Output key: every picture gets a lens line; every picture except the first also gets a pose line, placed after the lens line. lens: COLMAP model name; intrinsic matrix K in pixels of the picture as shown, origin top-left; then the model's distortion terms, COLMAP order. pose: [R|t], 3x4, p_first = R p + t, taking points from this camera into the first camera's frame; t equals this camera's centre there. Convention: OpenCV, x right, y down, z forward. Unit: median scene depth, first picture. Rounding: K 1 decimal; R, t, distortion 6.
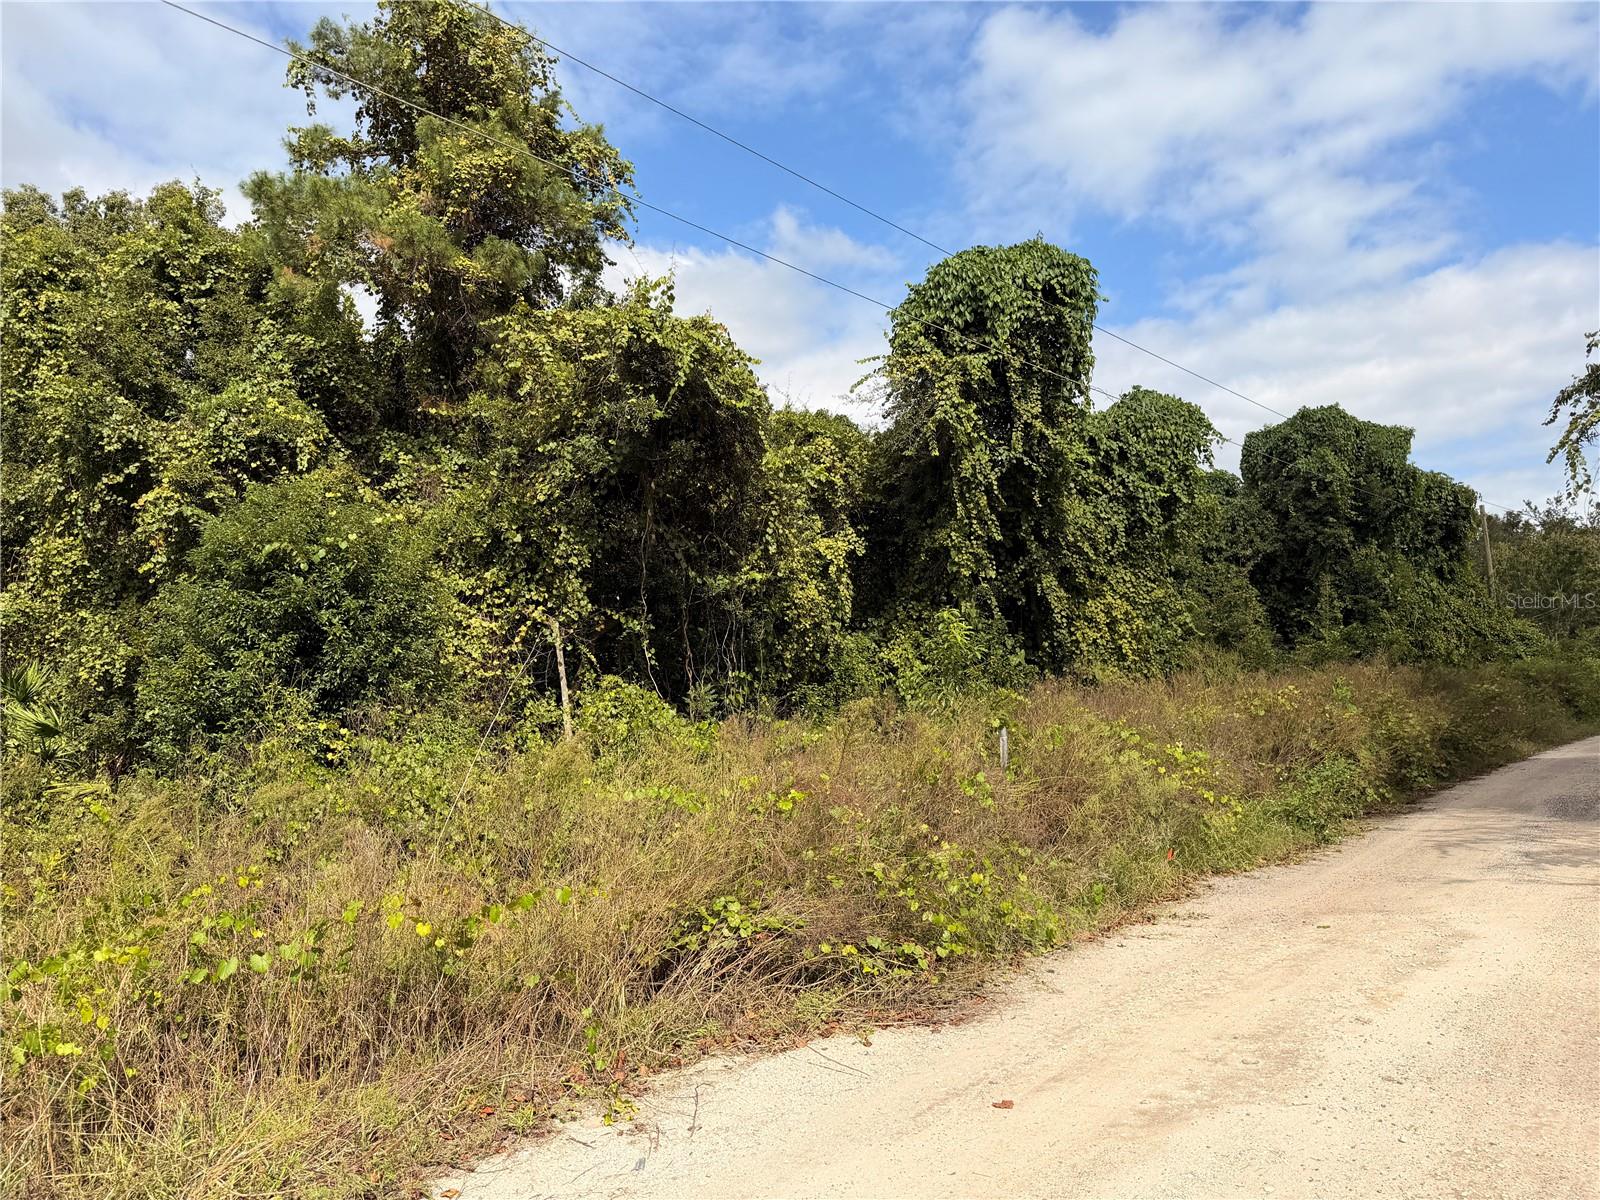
lens RADIAL K [[1111.0, 0, 805.8], [0, 1111.0, 595.1], [0, 0, 1]] dist [0.095062, -0.126001]
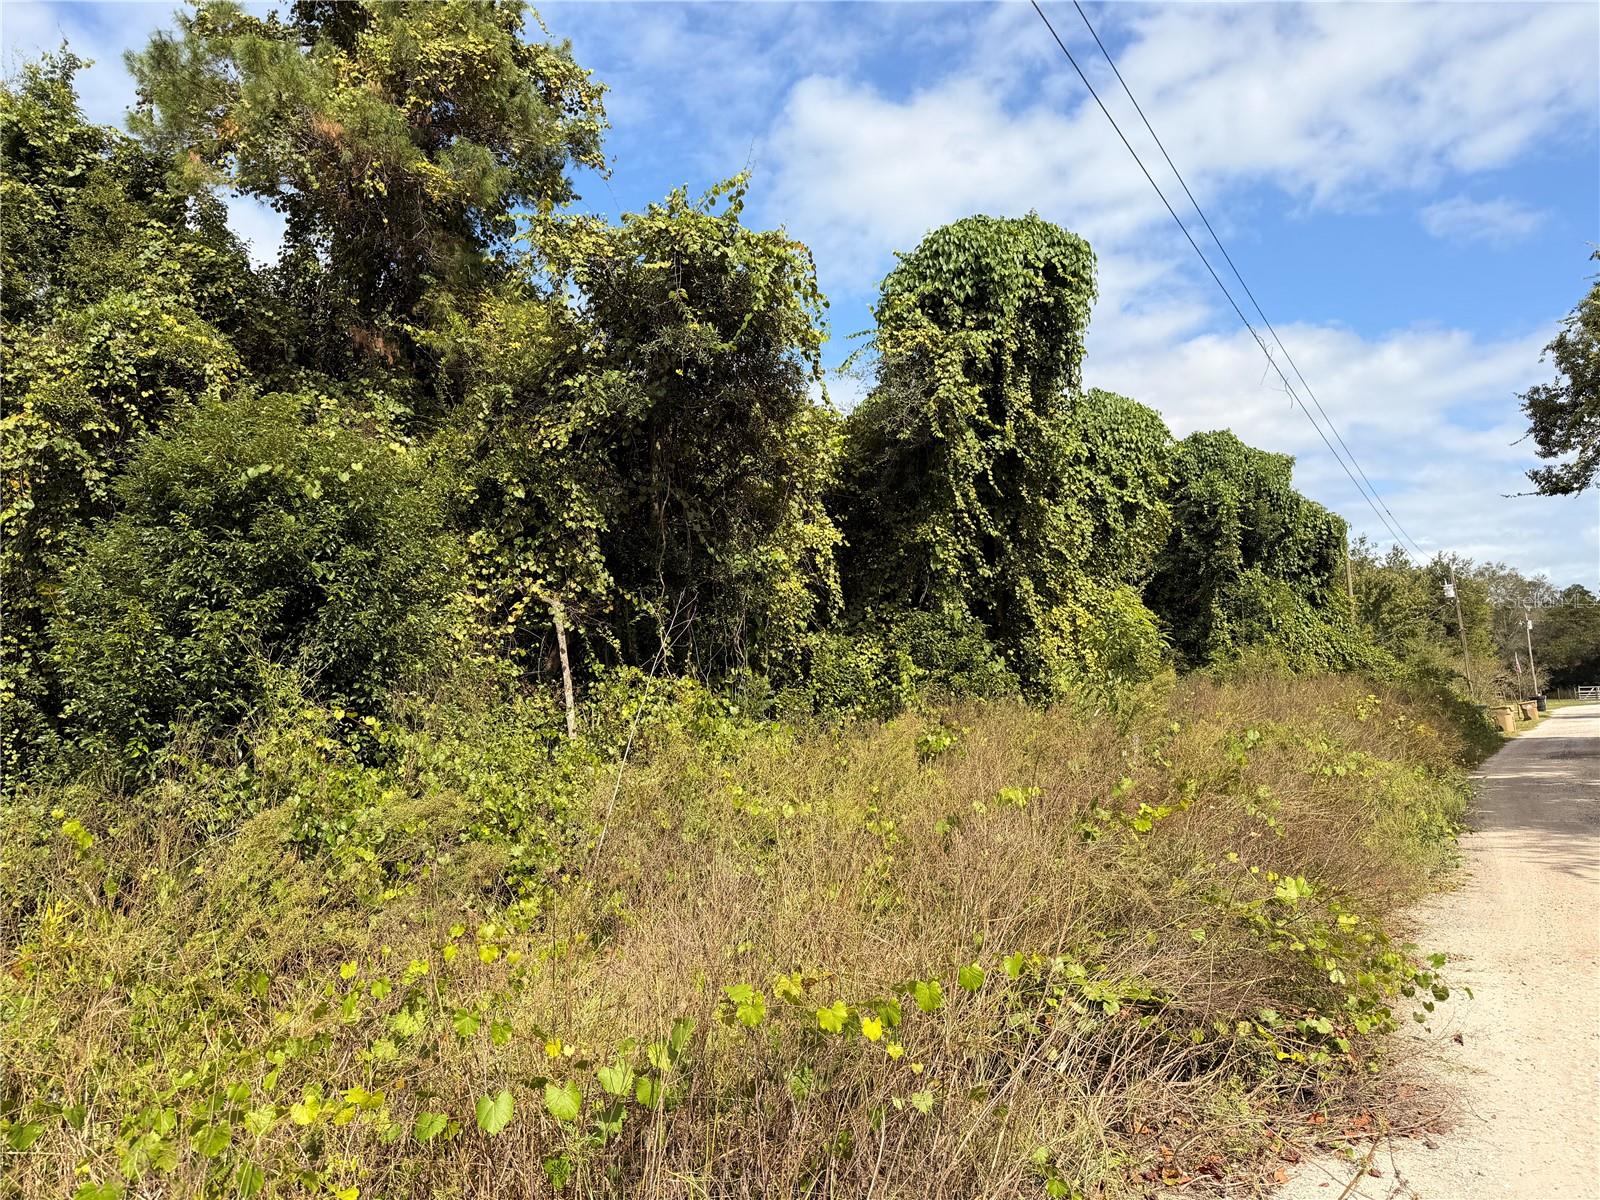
lens RADIAL K [[1112.4, 0, 800.0], [0, 1112.4, 600.0], [0, 0, 1]] dist [0.064207, -0.055421]
pose [[0.987100, 0.031773, 0.156922, -0.127960], [-0.029708, 0.999439, -0.015491, 0.022976], [-0.157326, 0.010629, 0.987490, 0.119410]]
